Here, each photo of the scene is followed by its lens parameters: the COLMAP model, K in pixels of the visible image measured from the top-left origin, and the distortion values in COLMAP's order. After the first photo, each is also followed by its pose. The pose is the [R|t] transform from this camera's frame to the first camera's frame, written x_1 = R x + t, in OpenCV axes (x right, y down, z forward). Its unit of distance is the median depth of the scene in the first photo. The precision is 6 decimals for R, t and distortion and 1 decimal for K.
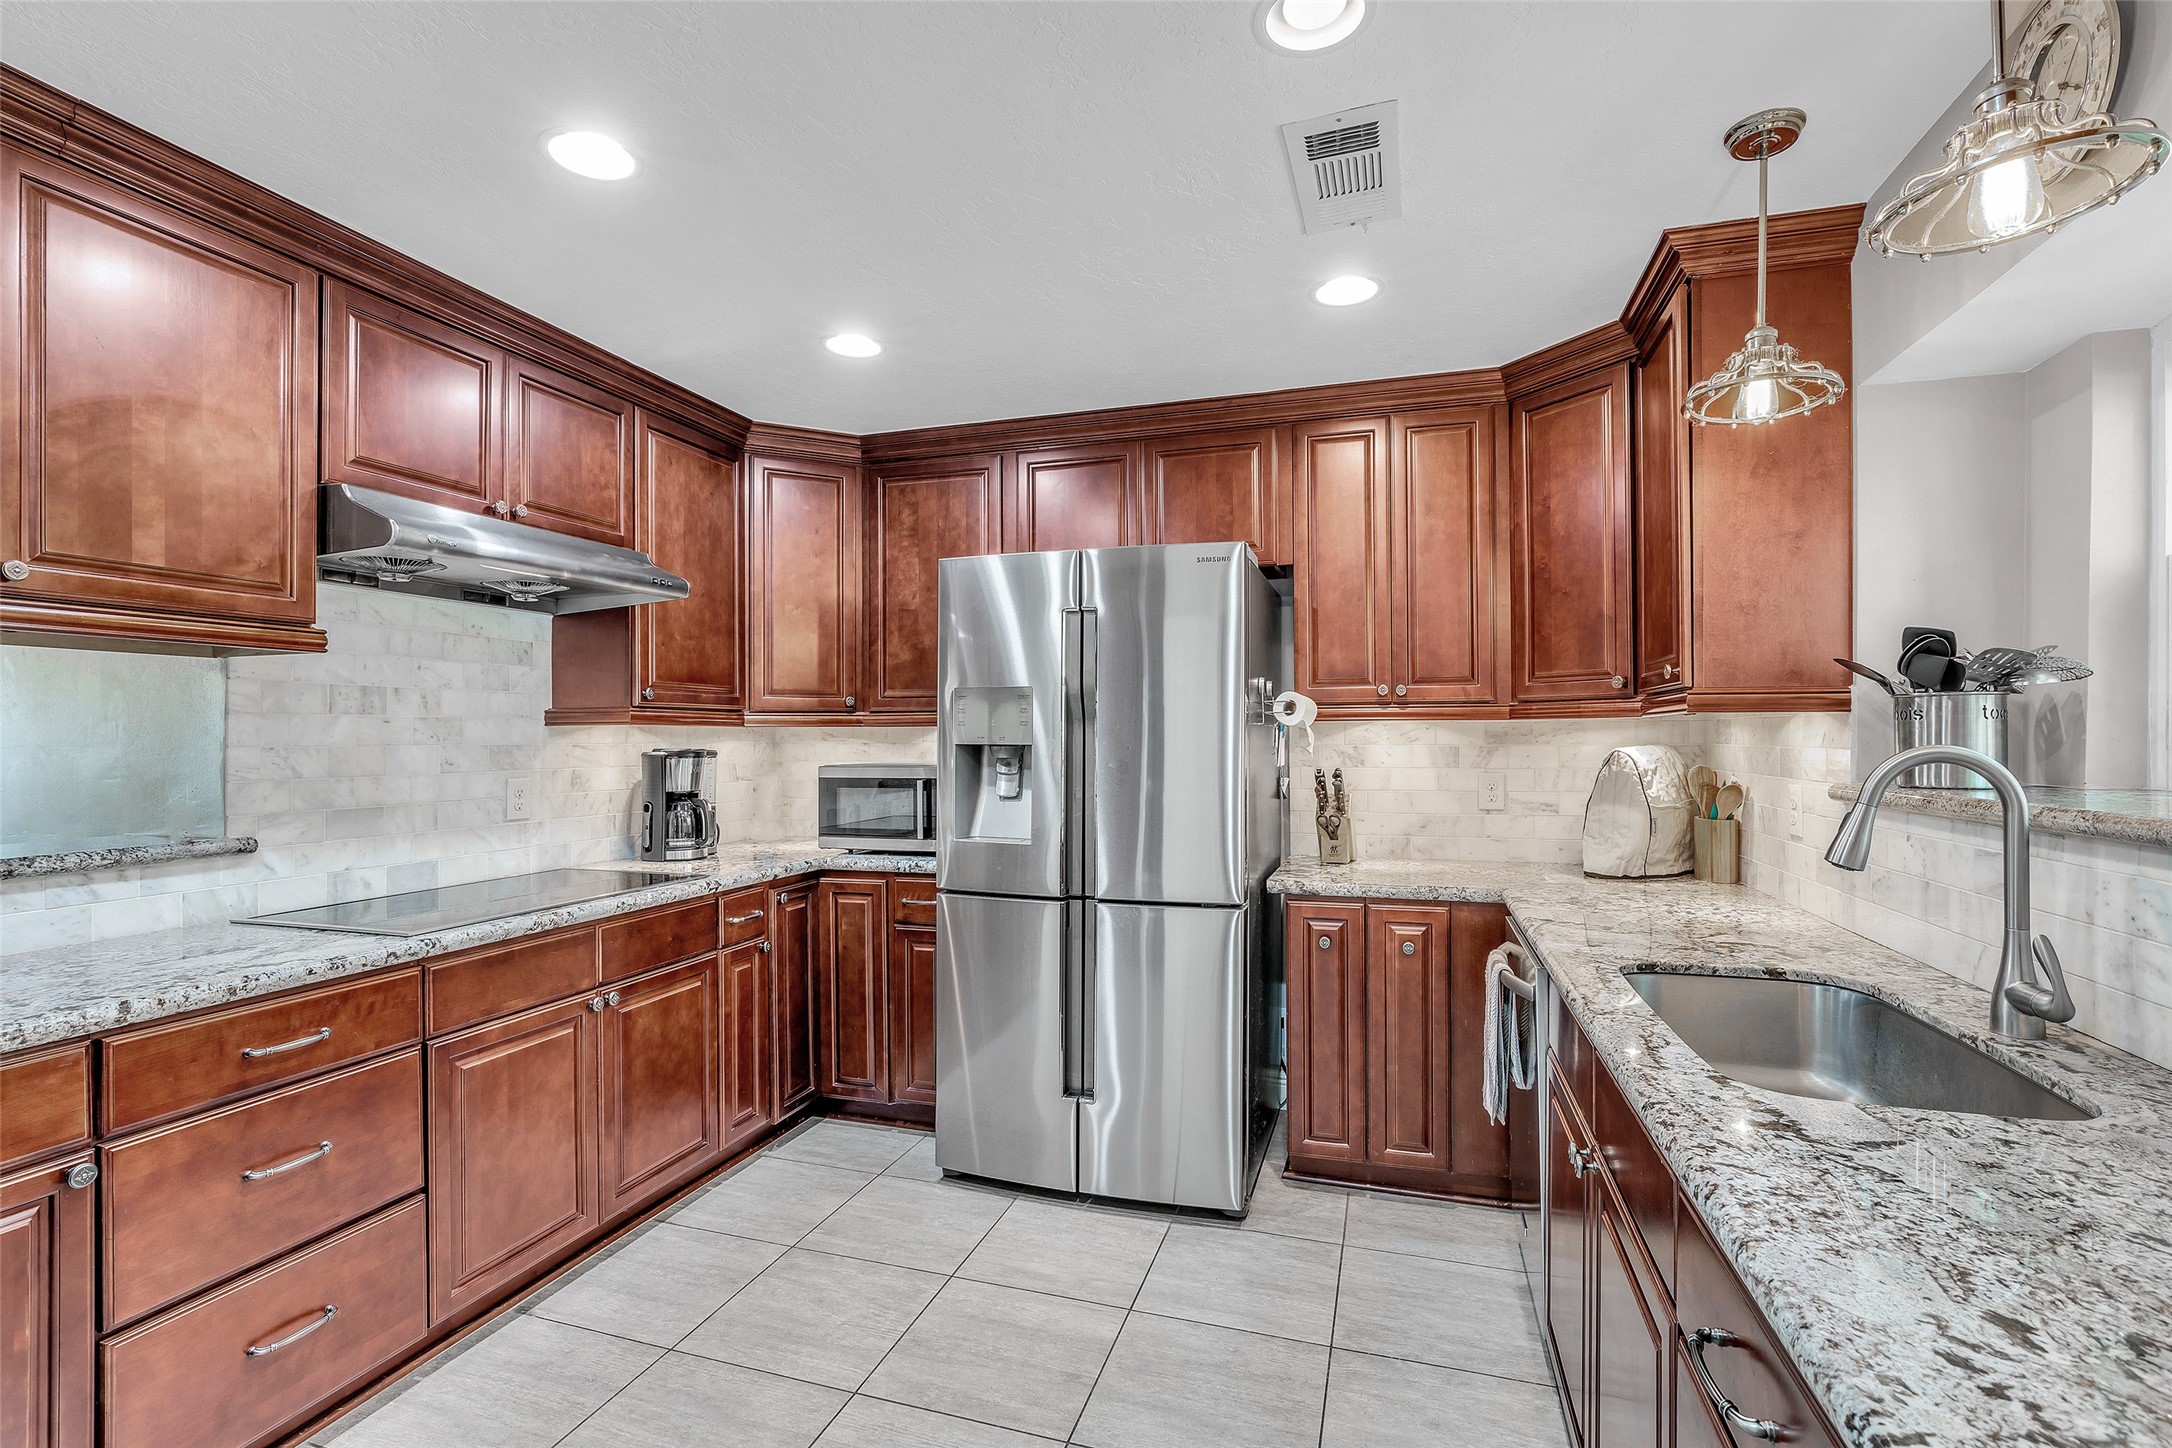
lens RADIAL K [[999.3, 0, 1109.2], [0, 999.3, 728.5], [0, 0, 1]] dist [-0.021853, 0.004841]
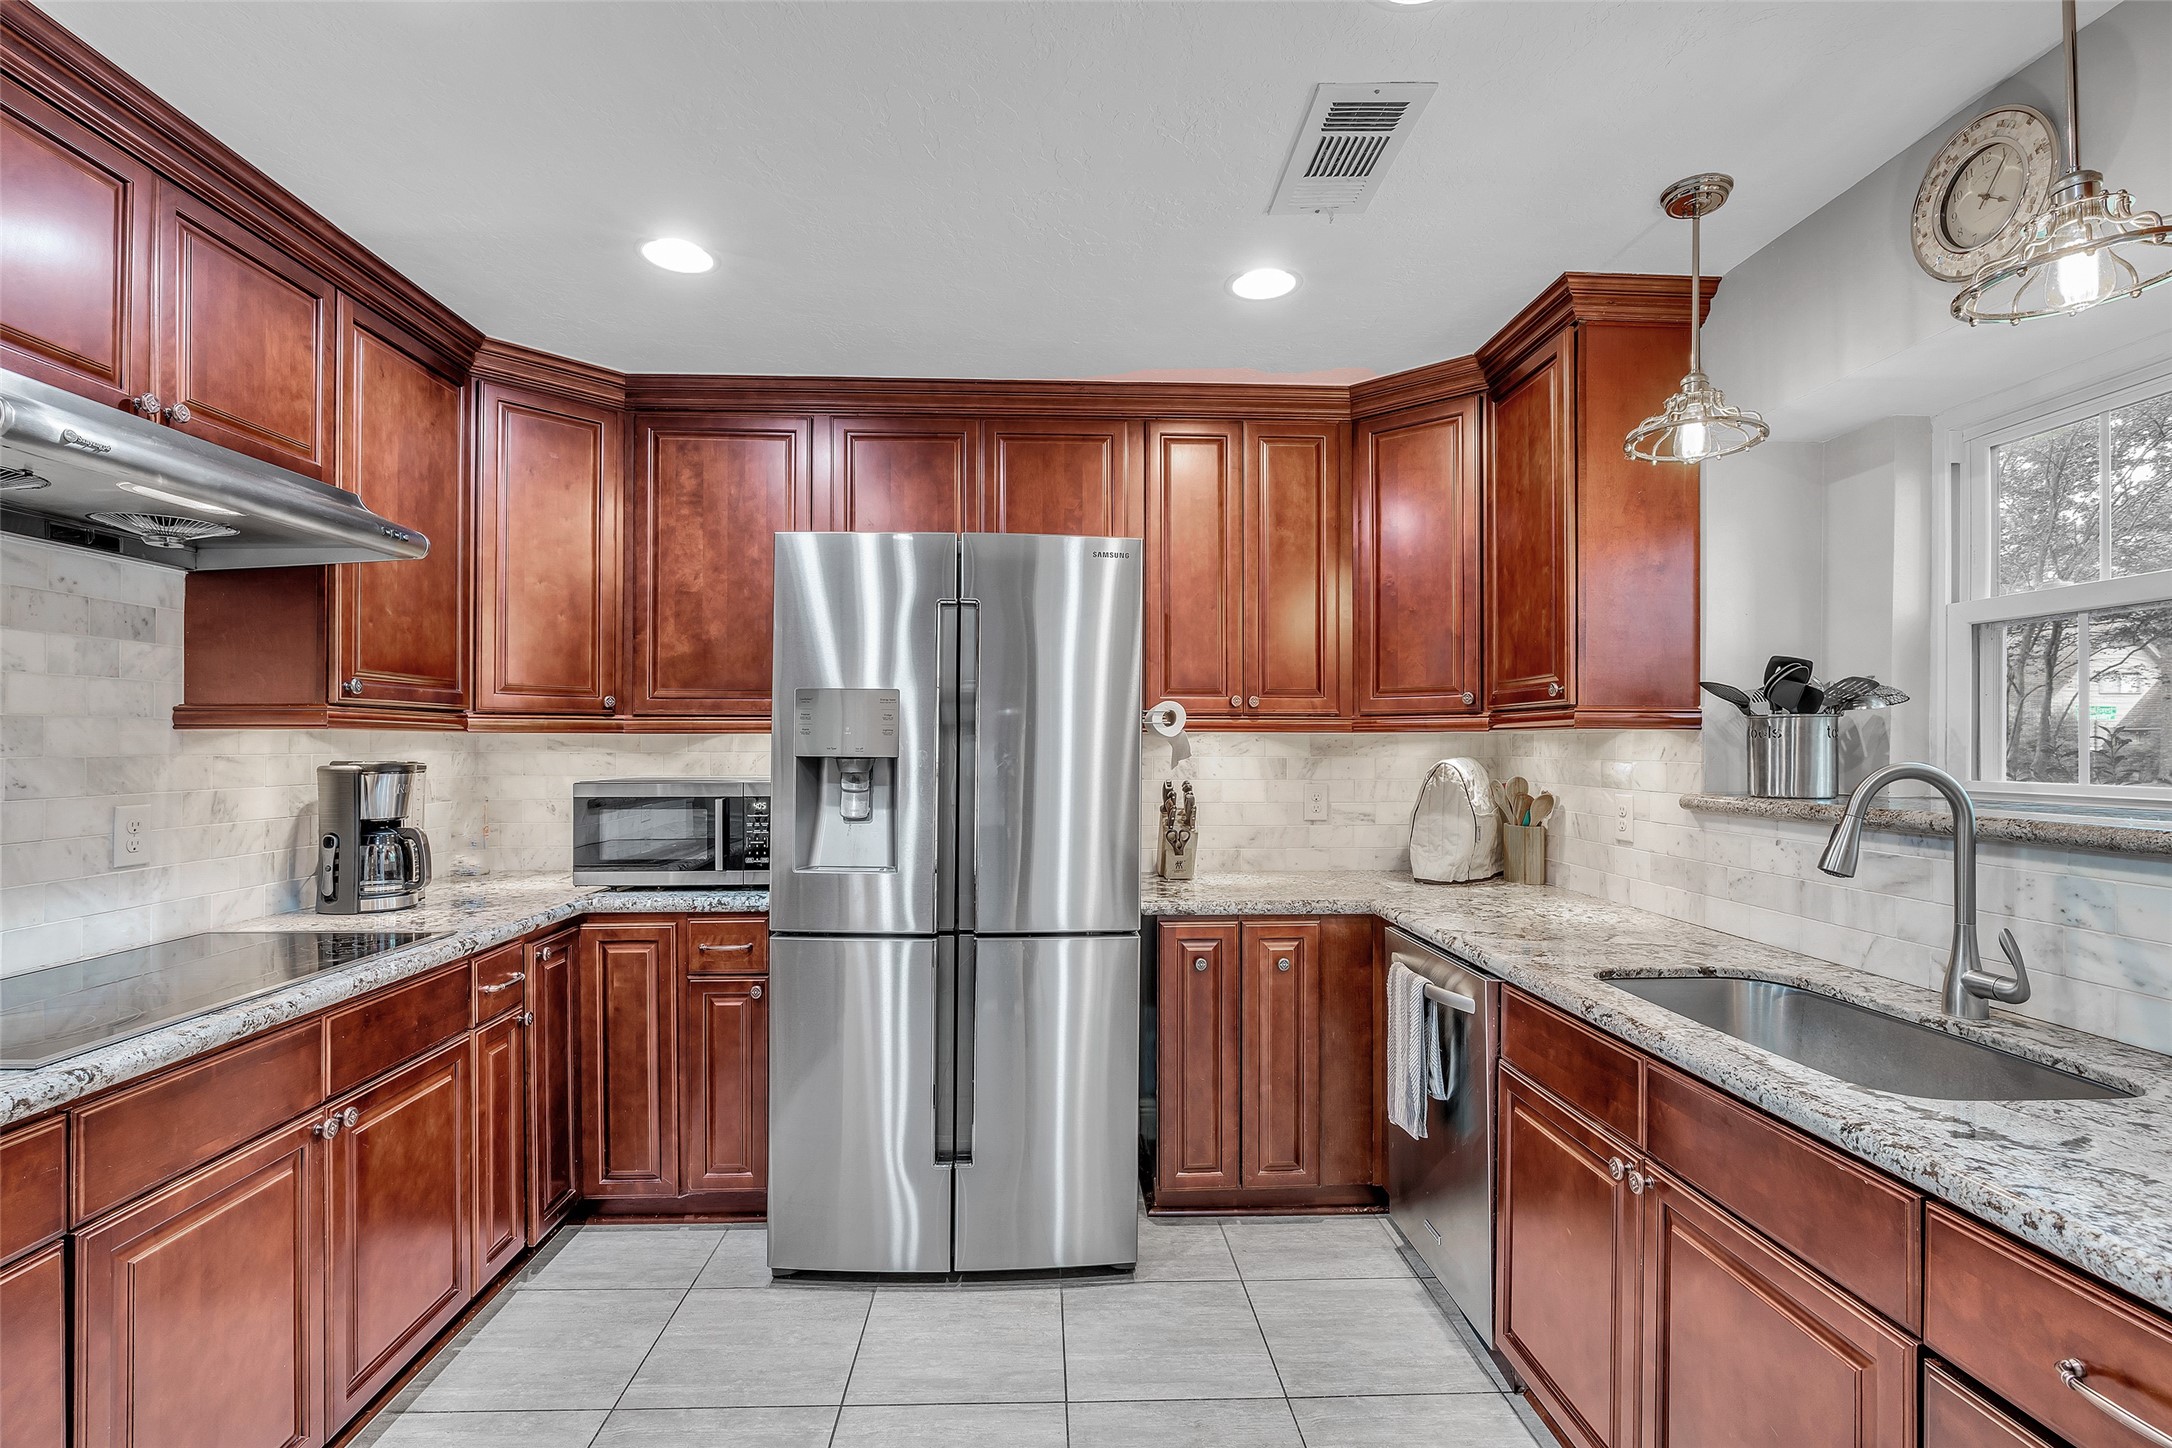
lens RADIAL K [[999.3, 0, 1096.8], [0, 999.3, 734.9], [0, 0, 1]] dist [-0.021853, 0.004841]
pose [[0.938484, 0.008390, 0.345222, -0.219364], [-0.008139, 0.999965, -0.002178, -0.002308], [-0.345228, -0.000765, 0.938519, 0.142453]]
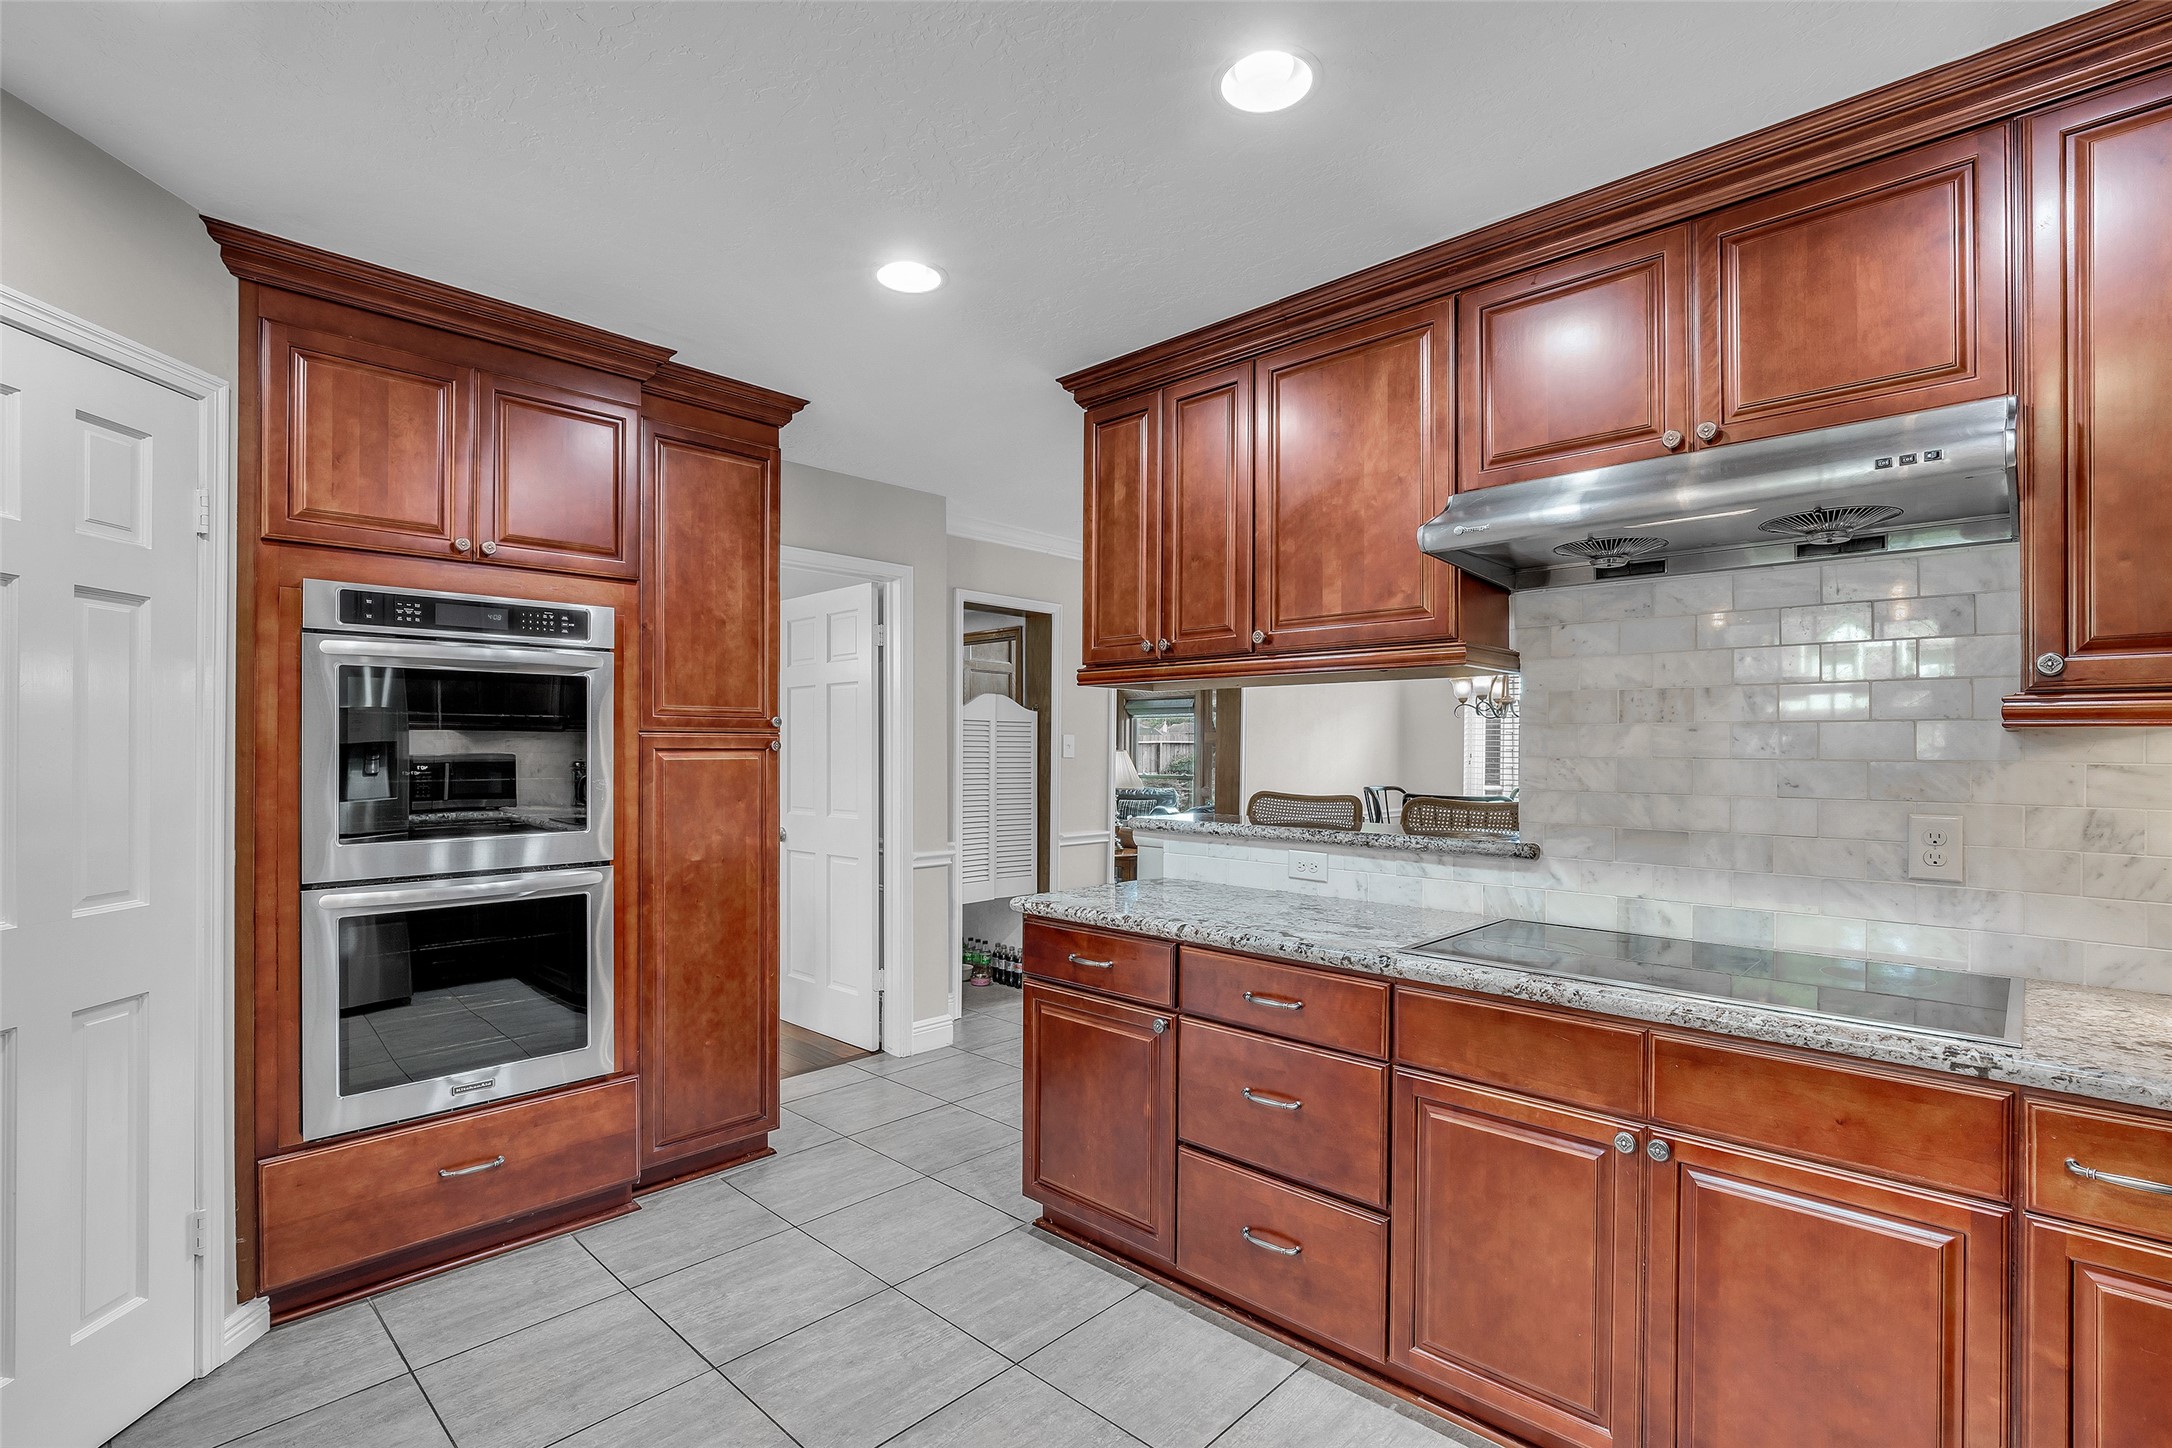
lens RADIAL K [[999.3, 0, 1072.1], [0, 999.3, 746.3], [0, 0, 1]] dist [-0.021853, 0.004841]
pose [[-0.467268, 0.000013, -0.884115, 0.228073], [0.004376, 0.999988, -0.002298, 0.006157], [0.884105, -0.004942, -0.467263, 0.863409]]
